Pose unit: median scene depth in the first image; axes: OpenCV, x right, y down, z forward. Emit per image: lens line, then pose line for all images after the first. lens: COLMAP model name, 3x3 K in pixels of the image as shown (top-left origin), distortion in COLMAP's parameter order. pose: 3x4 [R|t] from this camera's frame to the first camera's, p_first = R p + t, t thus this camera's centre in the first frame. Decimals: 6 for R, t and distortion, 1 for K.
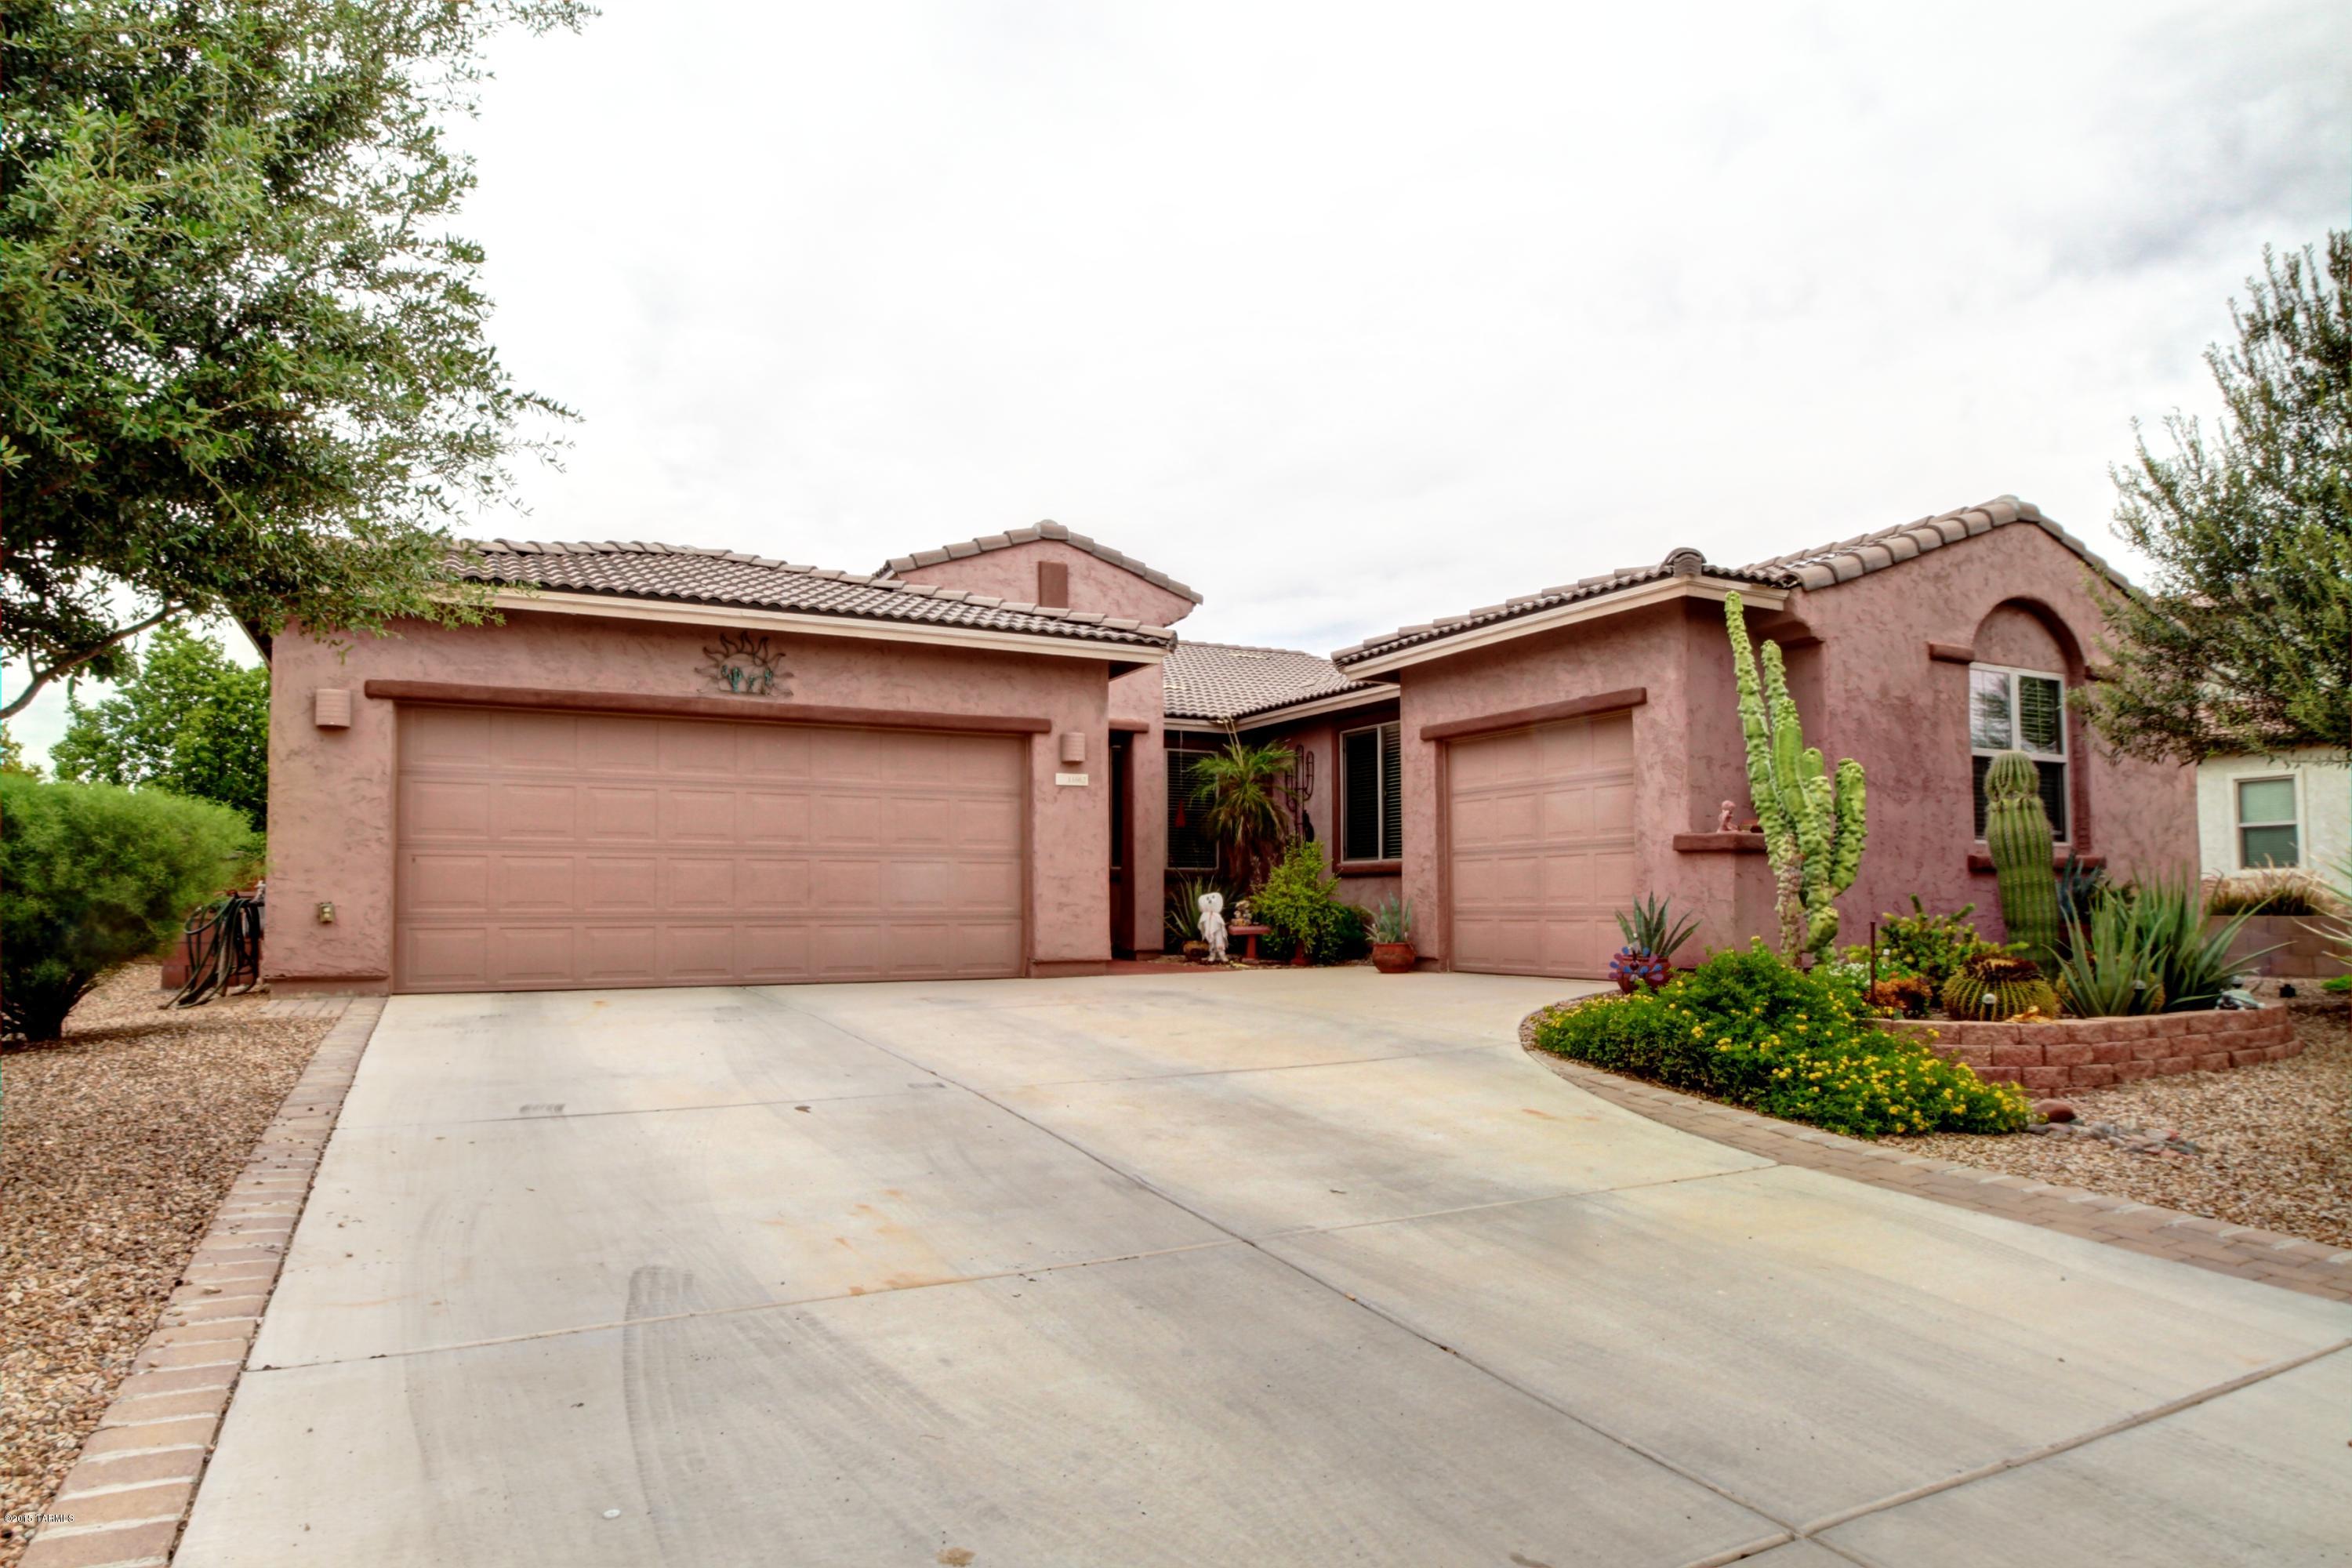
lens RADIAL K [[1410.7, 0, 1173.2], [0, 1410.7, 793.9], [0, 0, 1]] dist [-0.024494, 0.001813]
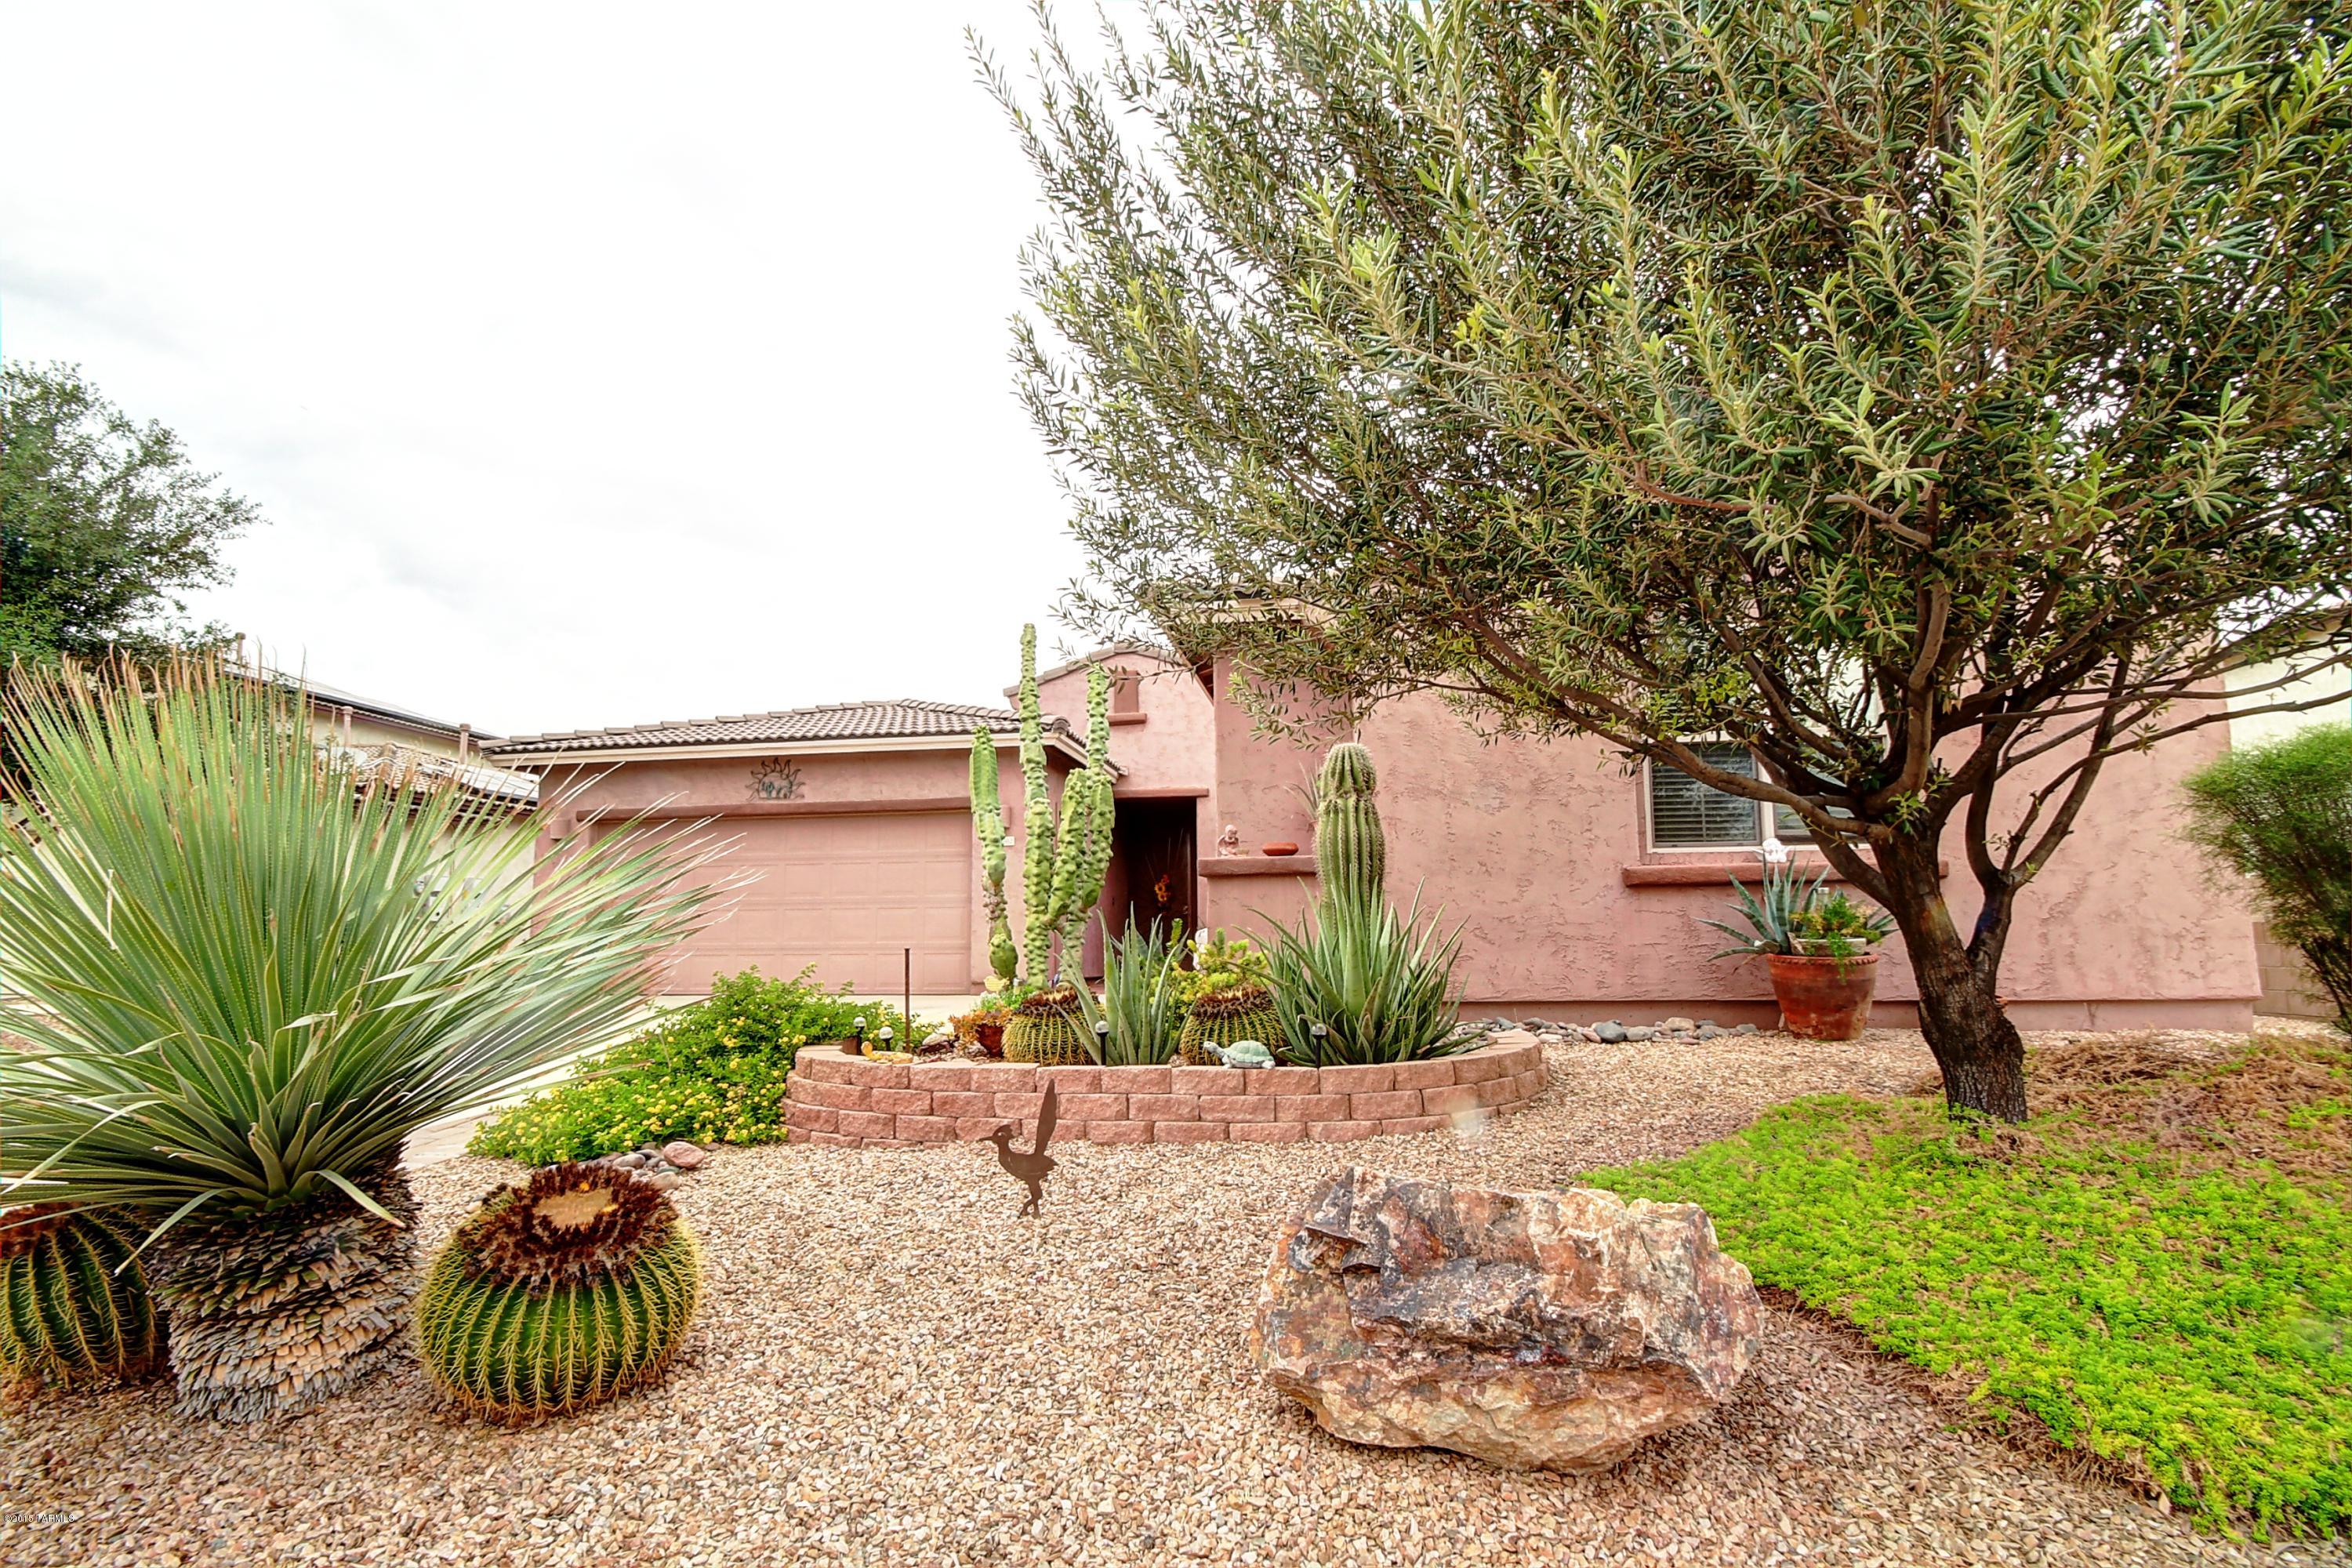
lens RADIAL K [[1092.4, 0, 1191.2], [0, 1092.4, 781.6], [0, 0, 1]] dist [0.001669, -0.000539]
pose [[0.779815, -0.095419, -0.618695, 0.751279], [0.050953, 0.994711, -0.089189, 0.036724], [0.623933, 0.038027, 0.780552, 0.356152]]
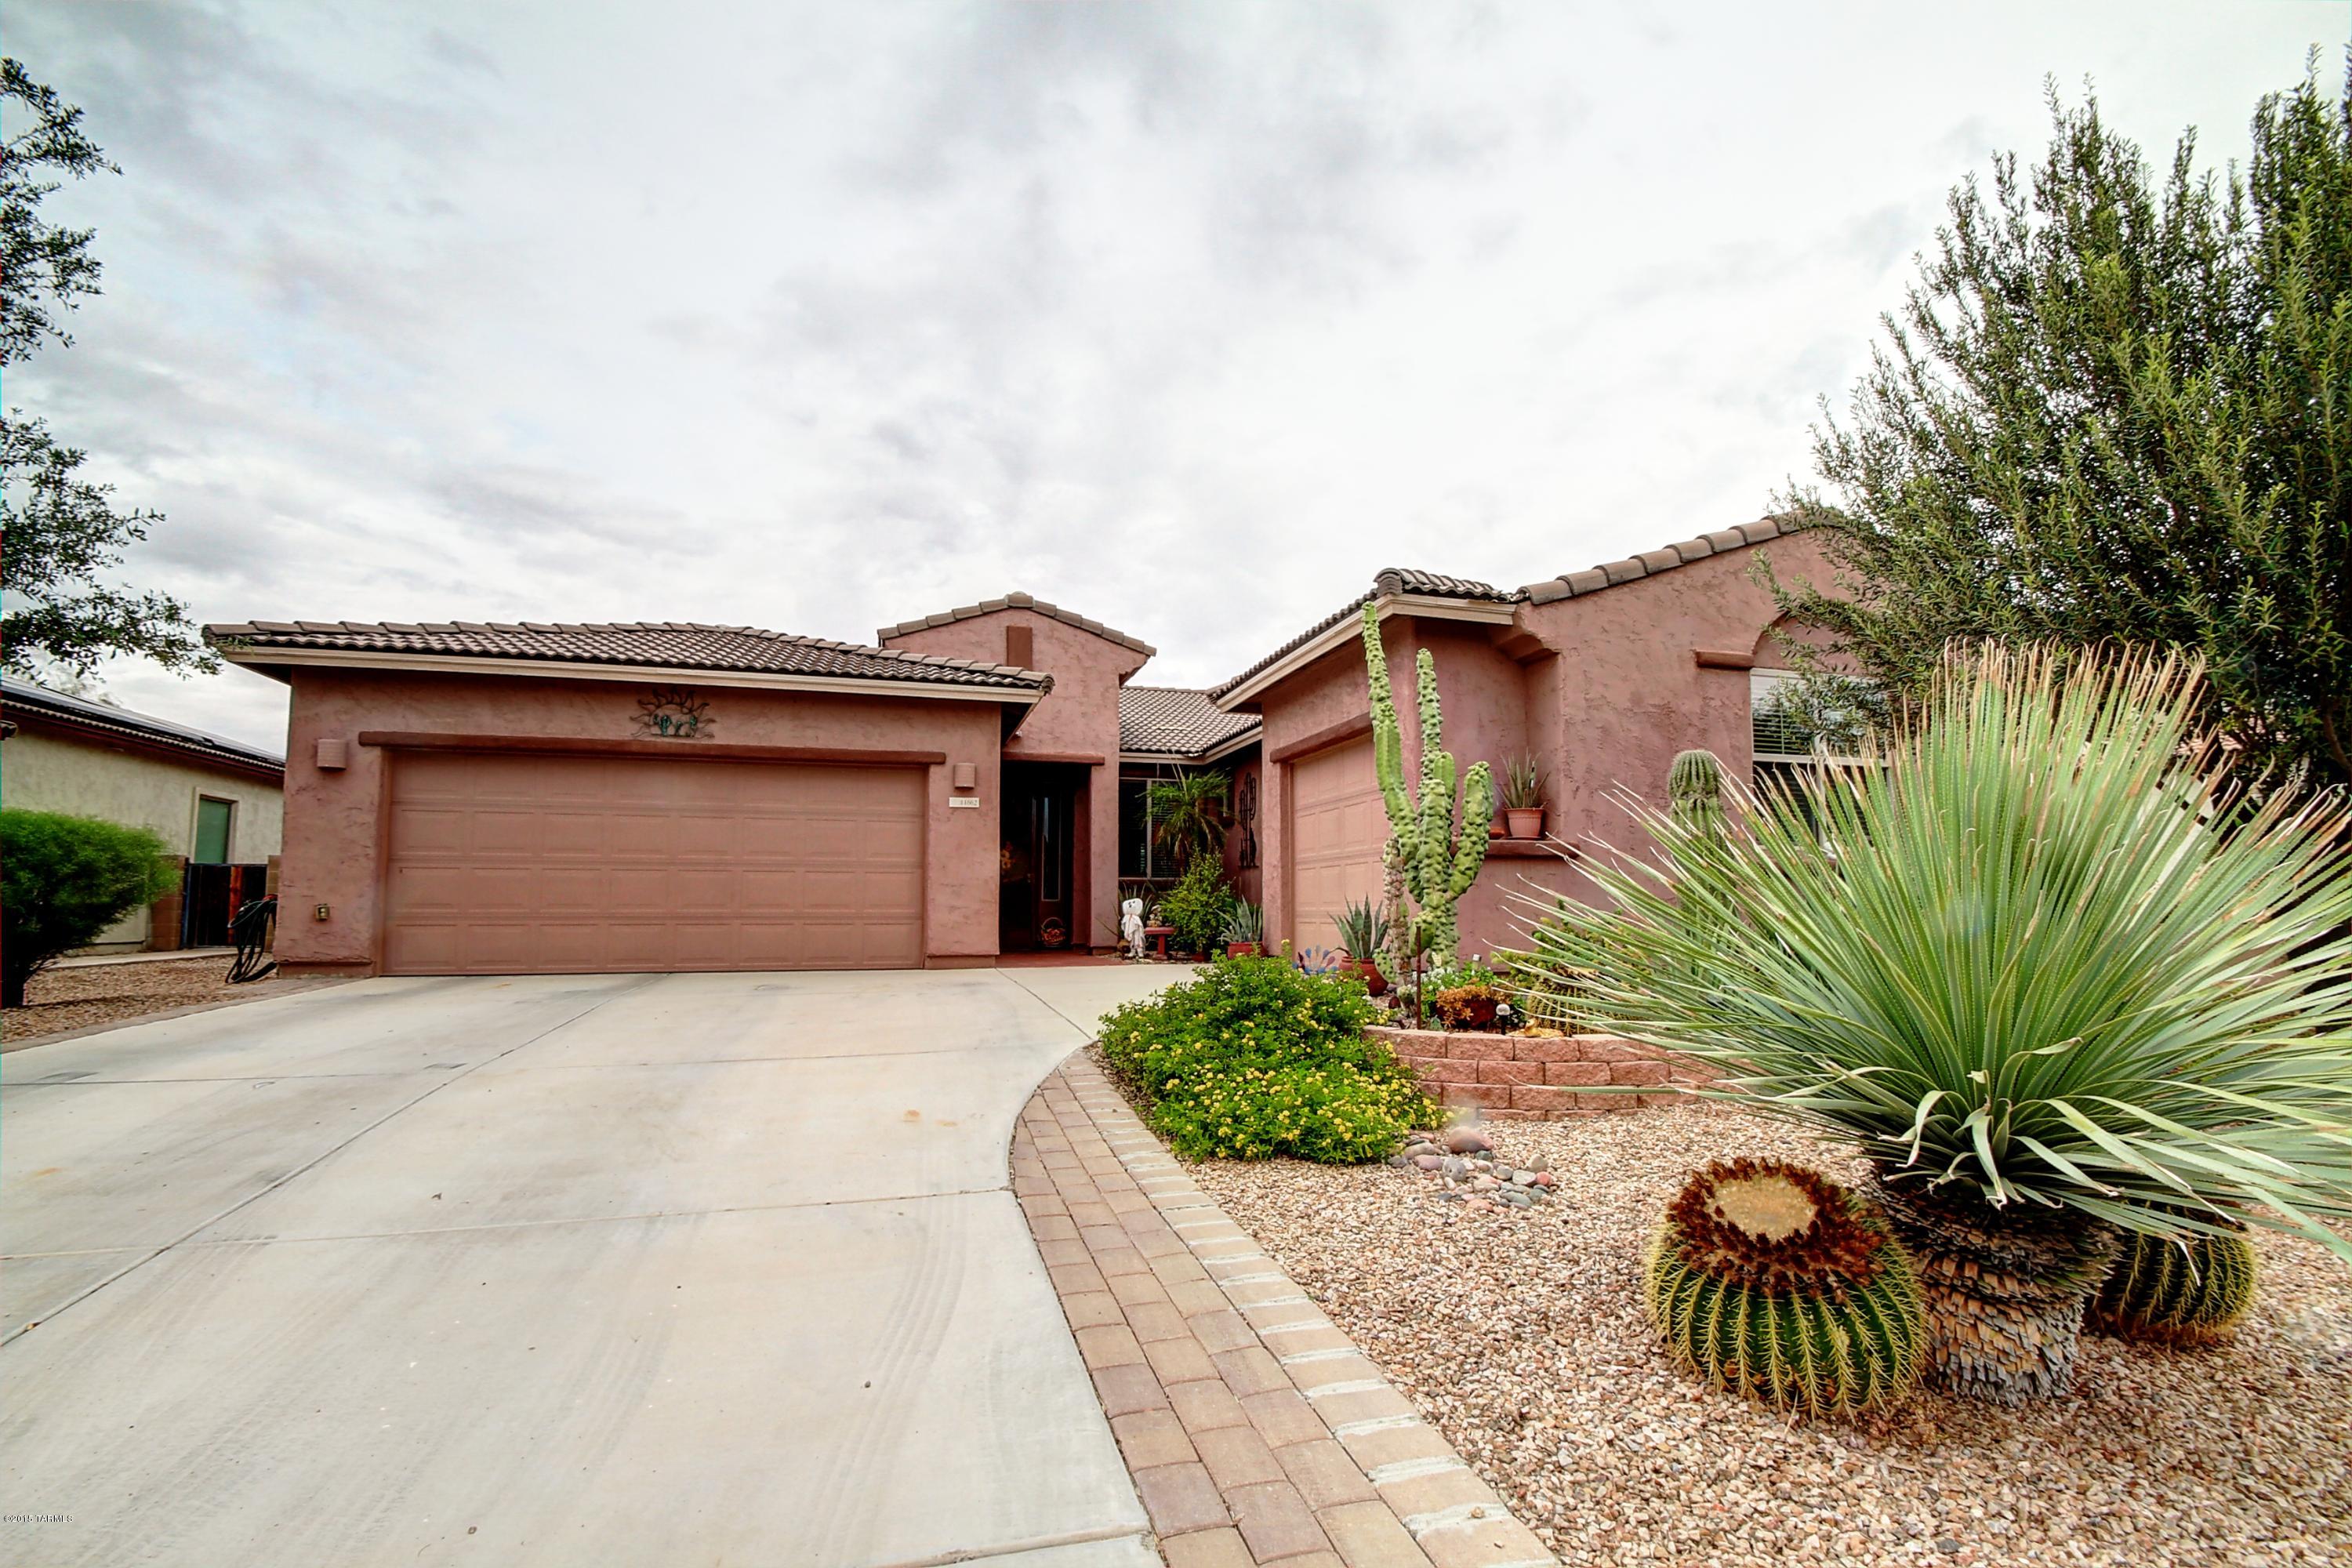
lens RADIAL K [[1092.4, 0, 1182.6], [0, 1092.4, 798.2], [0, 0, 1]] dist [0.001669, -0.000539]
pose [[0.978119, -0.017937, -0.207271, 0.326566], [0.012840, 0.999582, -0.025914, 0.013631], [0.207649, 0.022685, 0.977940, 0.148879]]
